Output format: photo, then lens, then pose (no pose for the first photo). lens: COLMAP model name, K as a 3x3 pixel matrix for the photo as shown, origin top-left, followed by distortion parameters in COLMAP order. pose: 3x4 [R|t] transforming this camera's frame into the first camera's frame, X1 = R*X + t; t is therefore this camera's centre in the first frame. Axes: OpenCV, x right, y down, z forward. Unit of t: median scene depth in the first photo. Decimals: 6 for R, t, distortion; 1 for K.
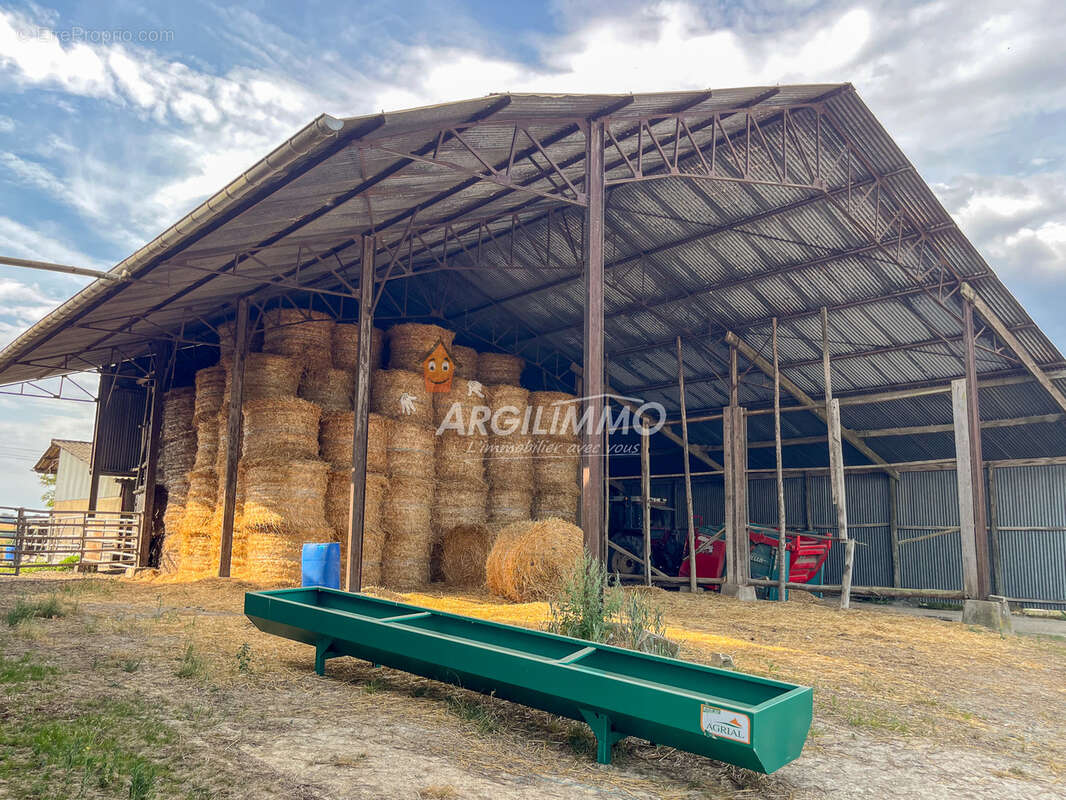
lens RADIAL K [[863.7, 0, 533.0], [0, 863.7, 400.0], [0, 0, 1]] dist [-0.002433, -0.002330]
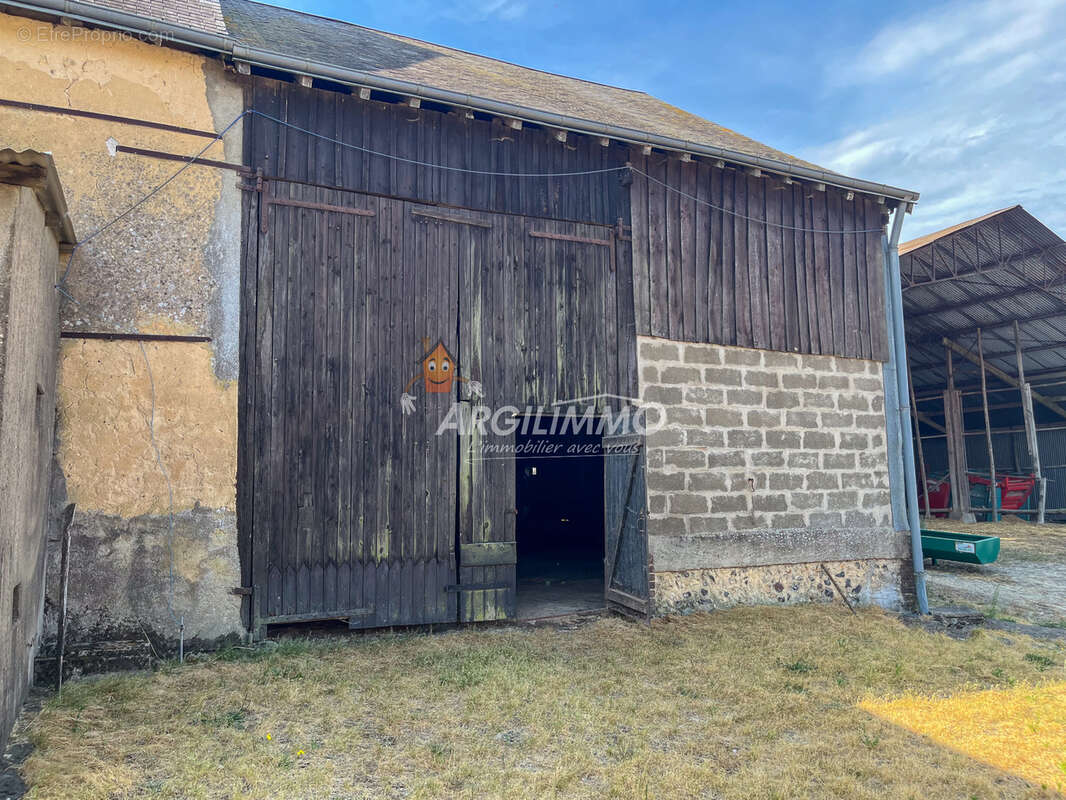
lens RADIAL K [[816.9, 0, 533.0], [0, 816.9, 400.0], [0, 0, 1]] dist [-0.000933, -0.003575]
pose [[0.969637, -0.067538, -0.235036, -0.127400], [0.078567, 0.996189, 0.037869, -0.083696], [0.231583, -0.055185, 0.971249, -0.495093]]
